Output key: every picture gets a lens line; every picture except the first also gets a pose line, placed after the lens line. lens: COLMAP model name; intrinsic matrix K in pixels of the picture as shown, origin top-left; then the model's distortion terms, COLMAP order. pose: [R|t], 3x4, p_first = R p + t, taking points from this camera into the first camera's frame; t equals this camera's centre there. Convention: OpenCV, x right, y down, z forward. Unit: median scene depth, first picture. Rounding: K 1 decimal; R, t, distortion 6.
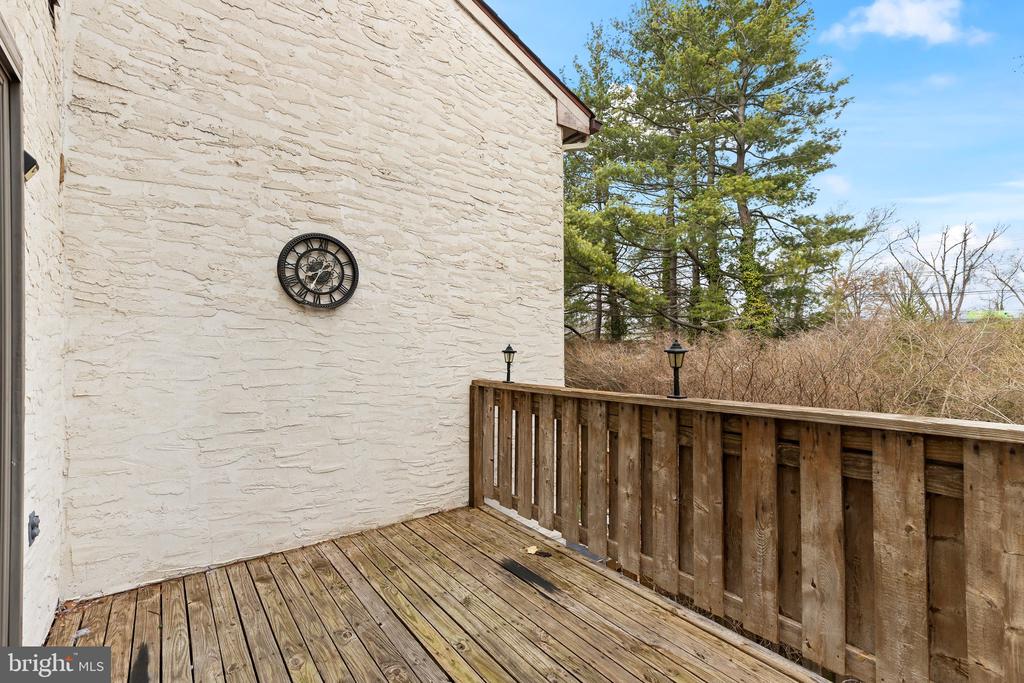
lens RADIAL K [[465.3, 0, 509.8], [0, 465.3, 343.5], [0, 0, 1]] dist [0.004649, 0.000544]
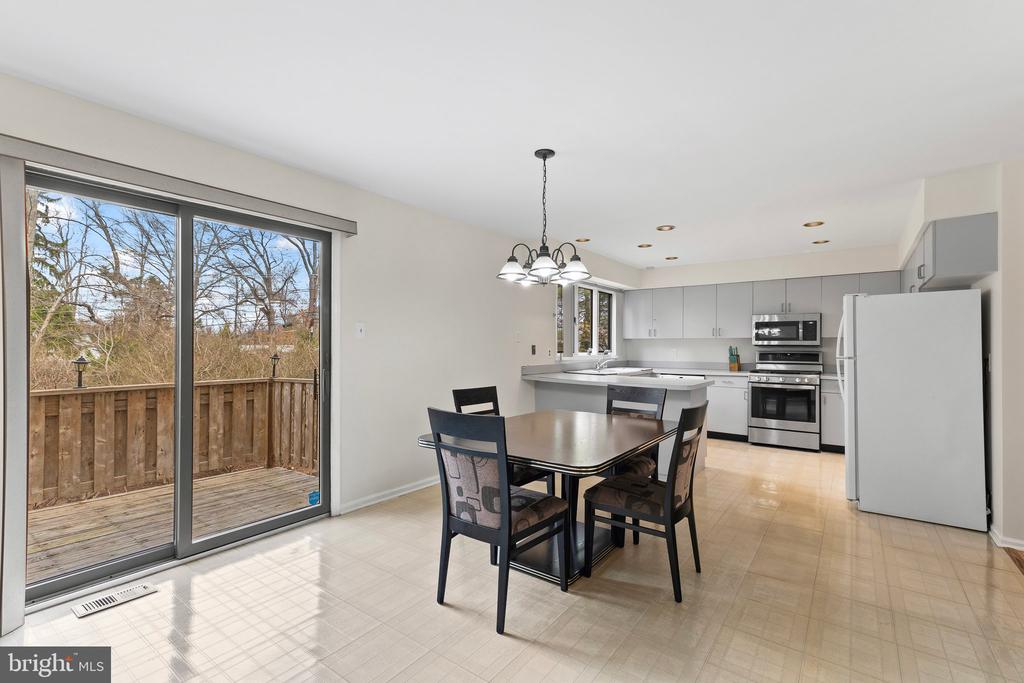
lens RADIAL K [[465.3, 0, 509.8], [0, 465.3, 345.5], [0, 0, 1]] dist [0.004649, 0.000544]
pose [[-0.298110, 0.004572, 0.954521, -2.240089], [-0.023423, 0.999652, -0.012104, -0.078165], [-0.954244, -0.025966, -0.297899, -0.059211]]
